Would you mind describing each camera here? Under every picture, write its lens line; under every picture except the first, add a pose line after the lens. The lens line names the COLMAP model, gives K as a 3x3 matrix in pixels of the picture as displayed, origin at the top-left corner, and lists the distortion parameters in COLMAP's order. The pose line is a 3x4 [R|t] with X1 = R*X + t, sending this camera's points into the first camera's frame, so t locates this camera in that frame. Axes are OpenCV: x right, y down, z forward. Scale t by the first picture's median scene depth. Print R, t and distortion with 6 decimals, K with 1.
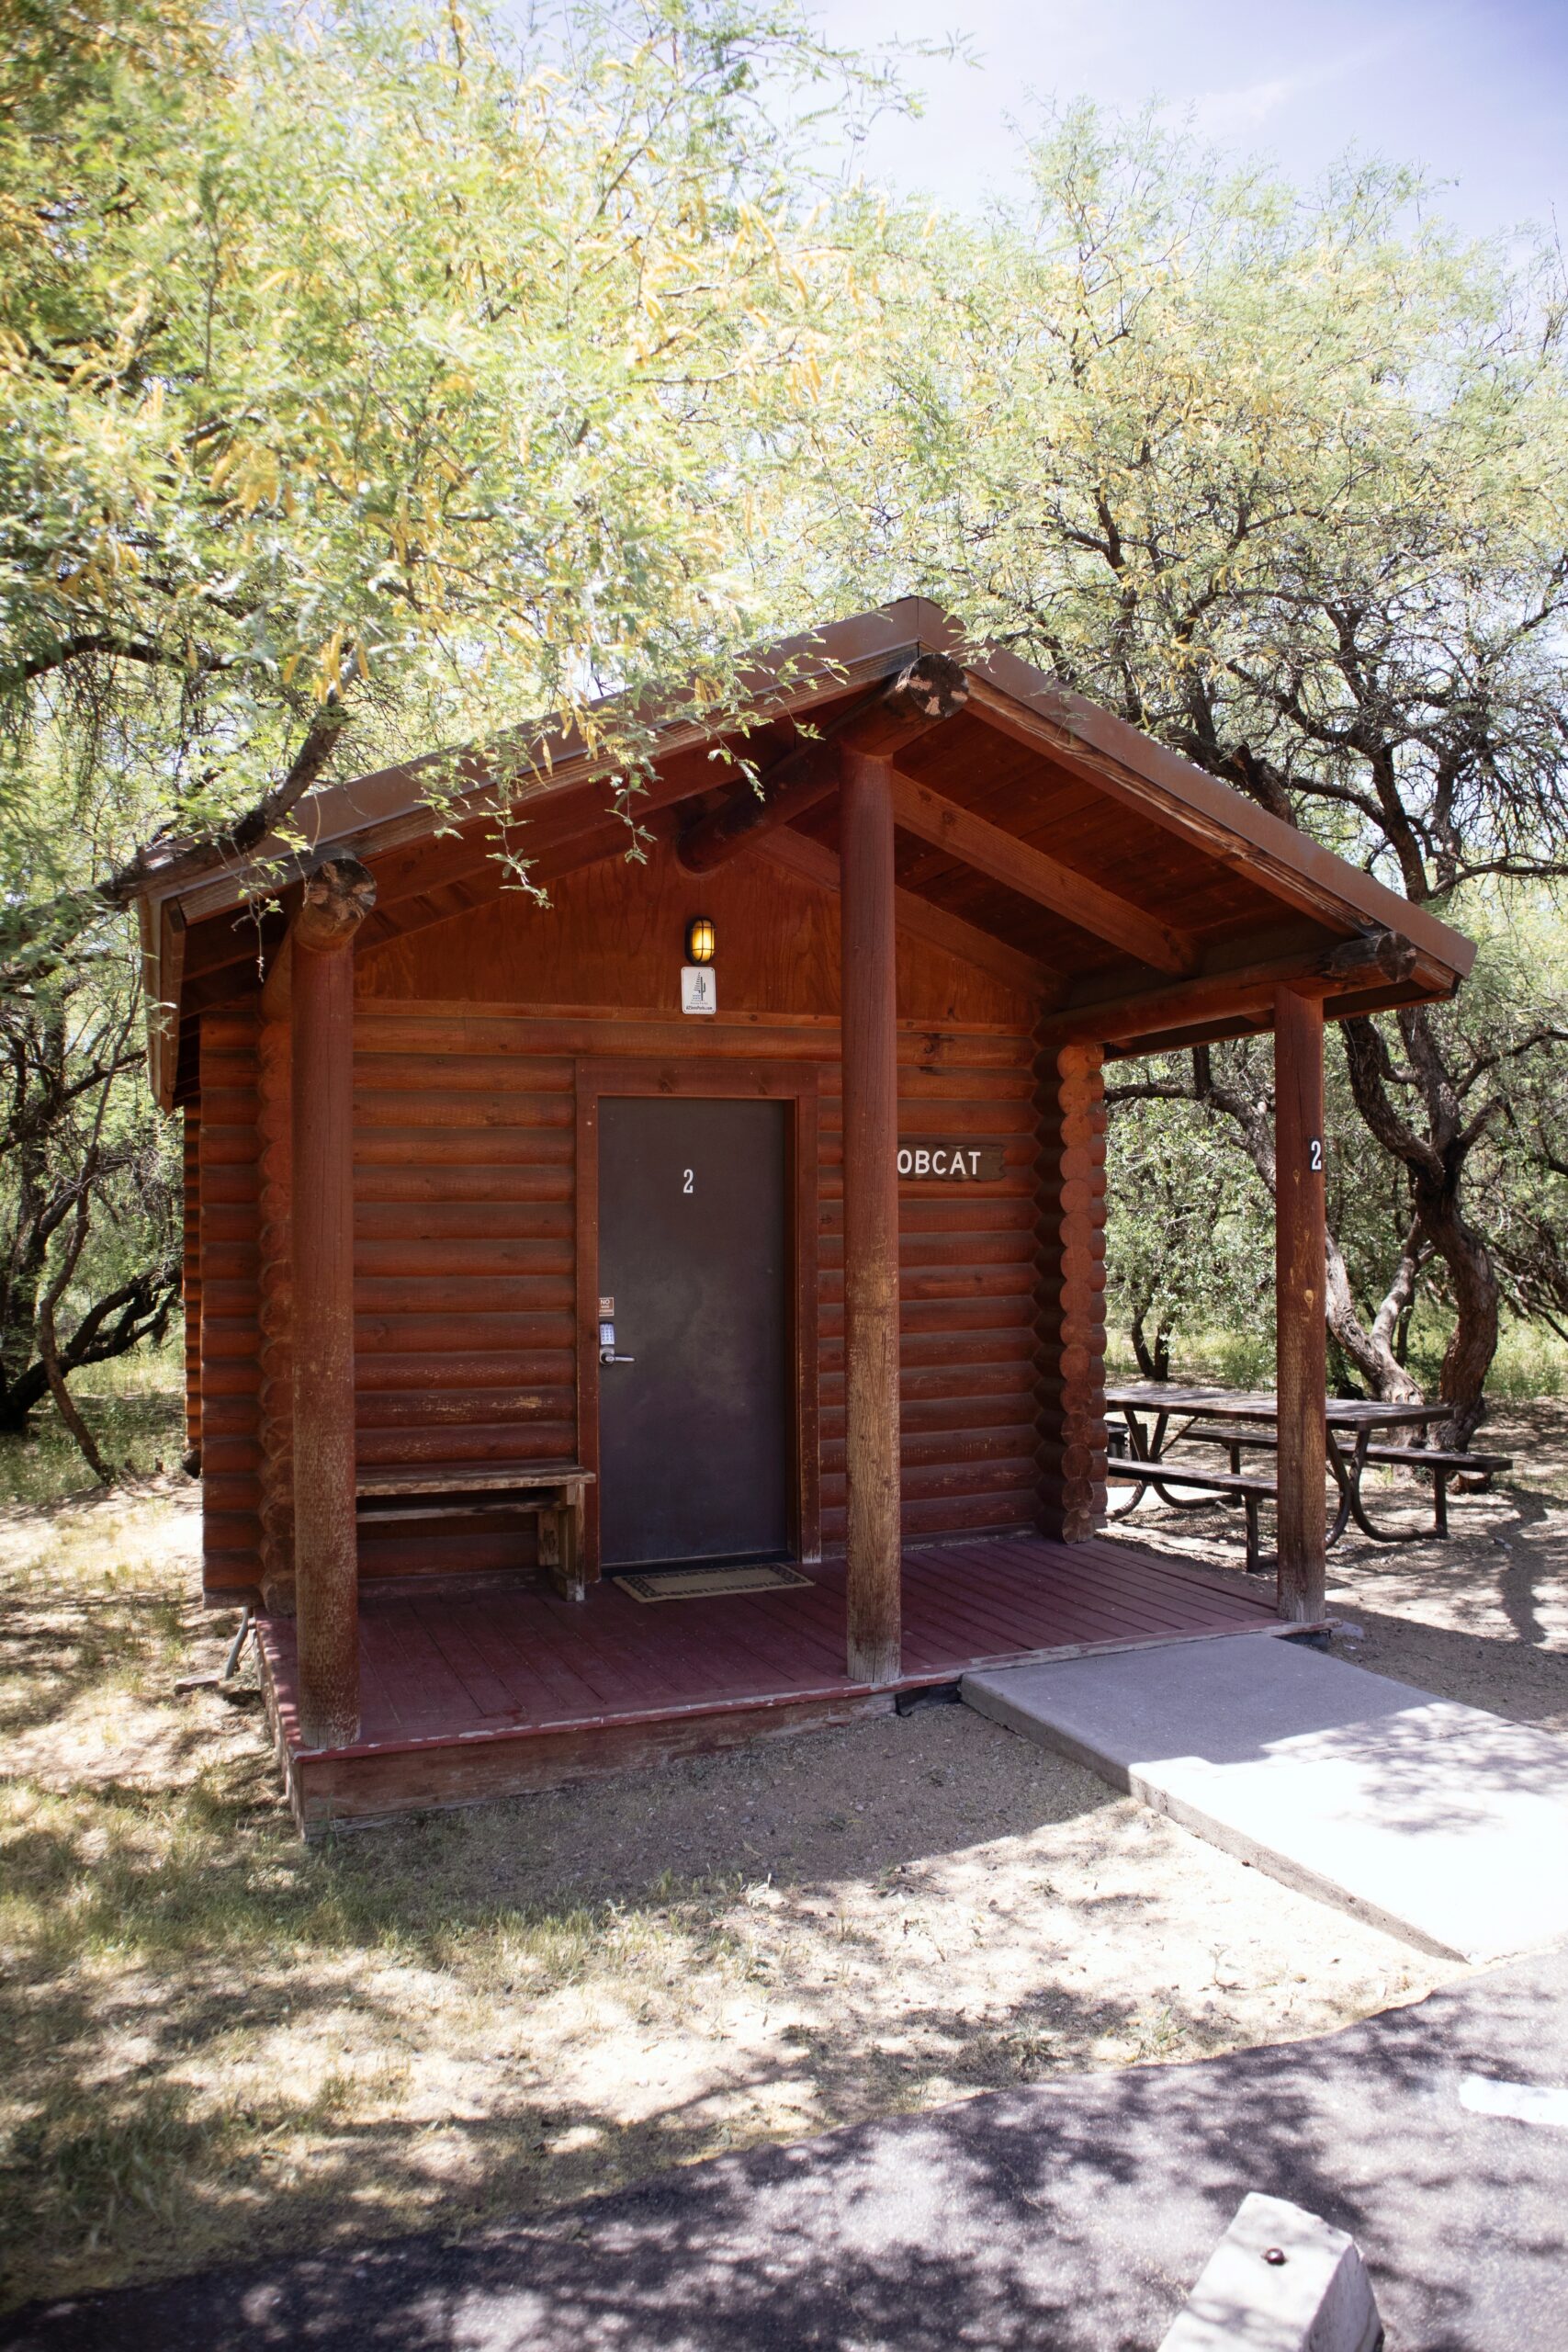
lens RADIAL K [[1672.1, 0, 794.7], [0, 1672.1, 1218.2], [0, 0, 1]] dist [-0.117661, 0.071856]
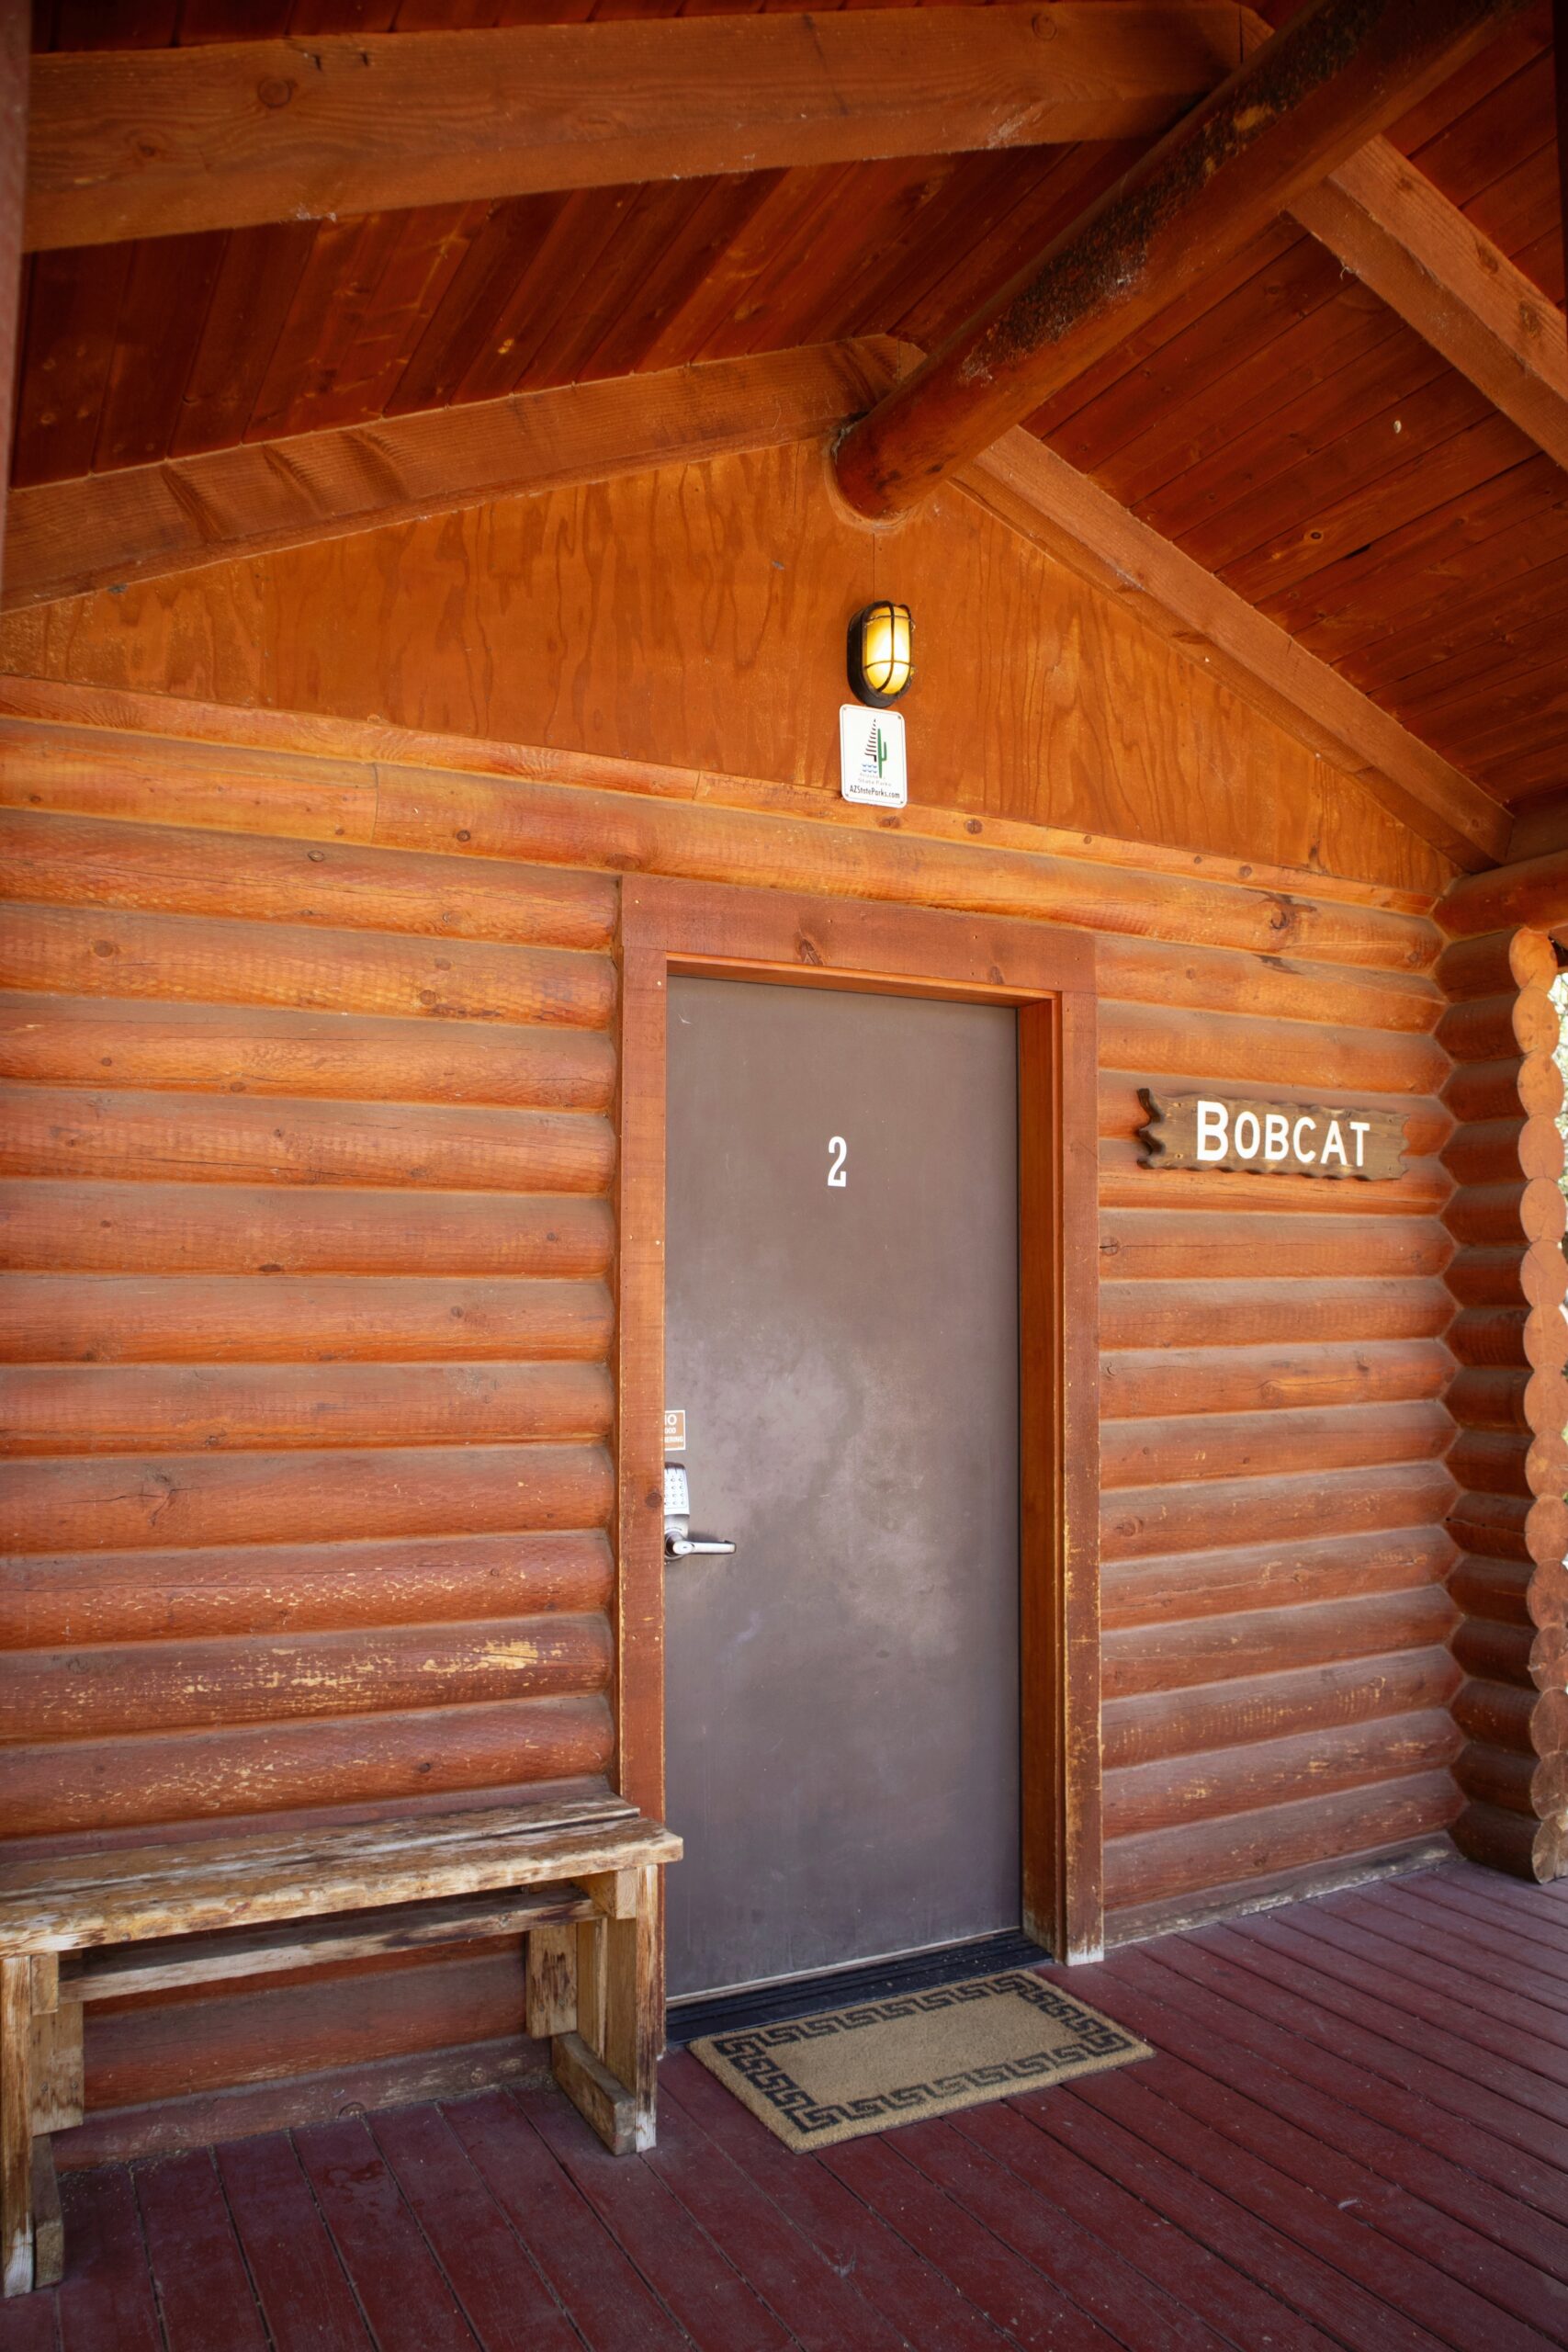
lens RADIAL K [[1663.4, 0, 780.6], [0, 1663.4, 1217.3], [0, 0, 1]] dist [-0.120281, 0.071680]
pose [[0.994639, 0.013357, 0.102544, -0.133254], [-0.008115, 0.998647, -0.051366, 0.018657], [-0.103091, 0.050259, 0.993401, 0.558281]]
